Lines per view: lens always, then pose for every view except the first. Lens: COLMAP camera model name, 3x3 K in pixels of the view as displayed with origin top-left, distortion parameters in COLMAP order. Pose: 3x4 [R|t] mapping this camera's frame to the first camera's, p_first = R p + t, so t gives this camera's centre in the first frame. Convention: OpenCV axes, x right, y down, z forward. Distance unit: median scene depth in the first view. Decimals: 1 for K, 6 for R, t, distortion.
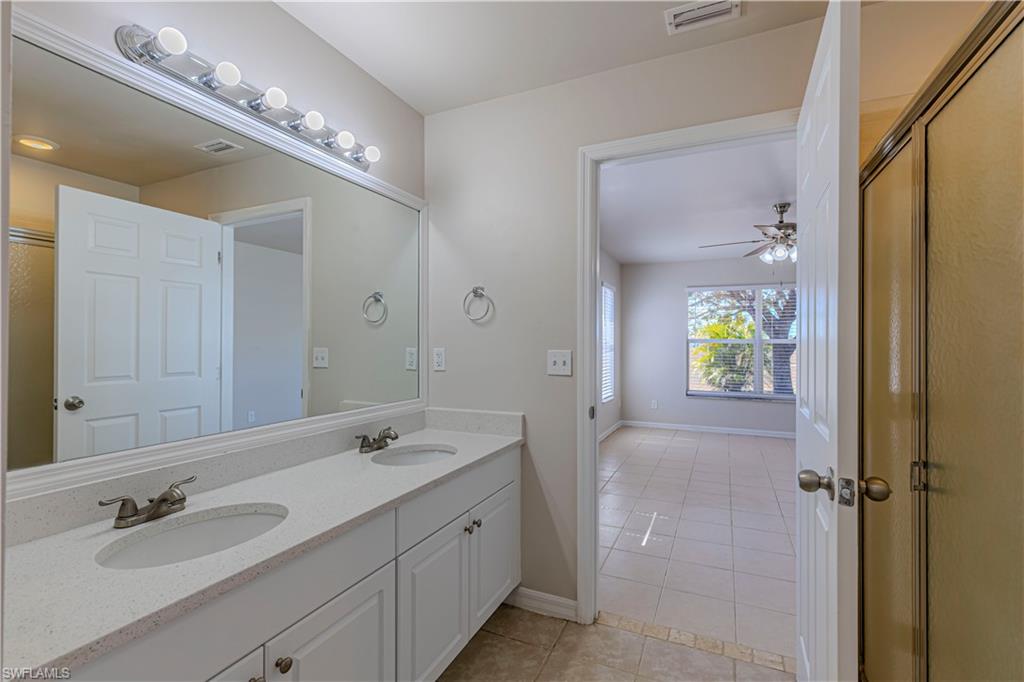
lens RADIAL K [[456.9, 0, 514.5], [0, 456.9, 341.6], [0, 0, 1]] dist [0.002607, 0.000149]
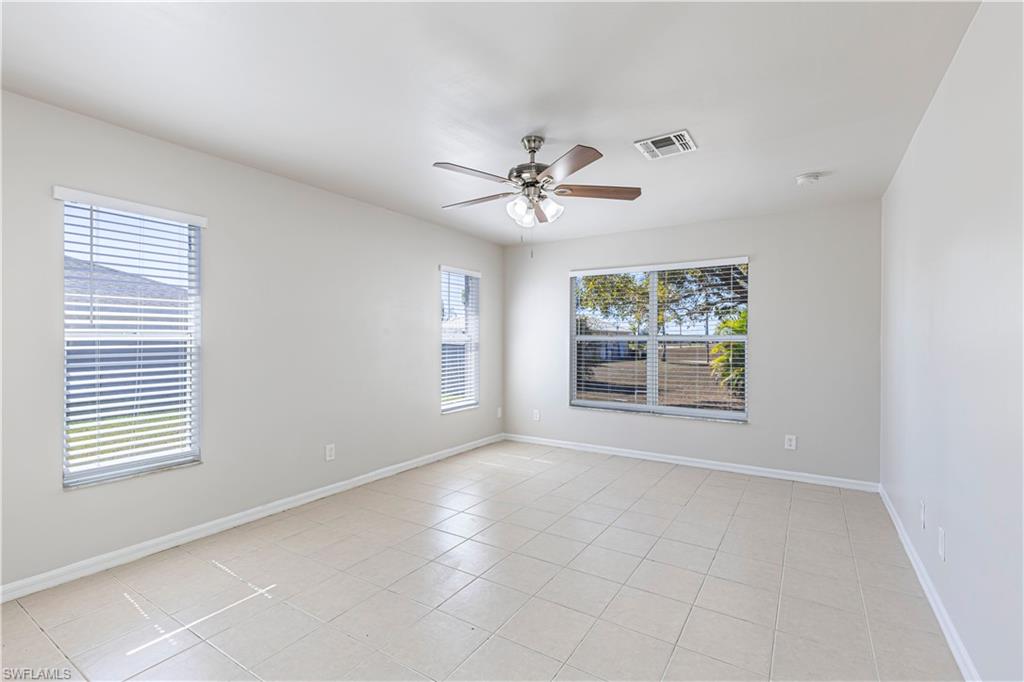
lens RADIAL K [[456.9, 0, 514.5], [0, 456.9, 341.6], [0, 0, 1]] dist [0.002607, 0.000149]
pose [[0.988755, 0.001144, -0.149538, 0.396742], [-0.000114, 0.999976, 0.006900, -0.000169], [0.149543, -0.006806, 0.988732, 0.189088]]
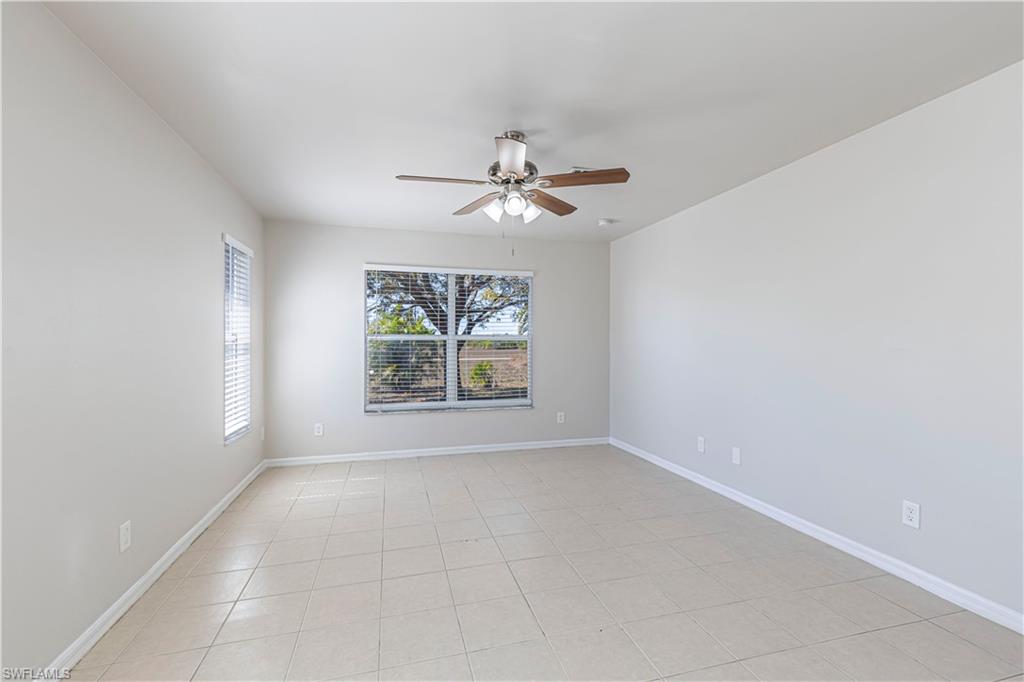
lens RADIAL K [[456.4, 0, 510.1], [0, 456.4, 334.2], [0, 0, 1]] dist [0.001160, 0.000033]
pose [[0.770142, 0.005333, 0.637850, 0.091251], [-0.000553, 0.999970, -0.007692, -0.000555], [-0.637872, 0.005571, 0.770122, 0.292759]]
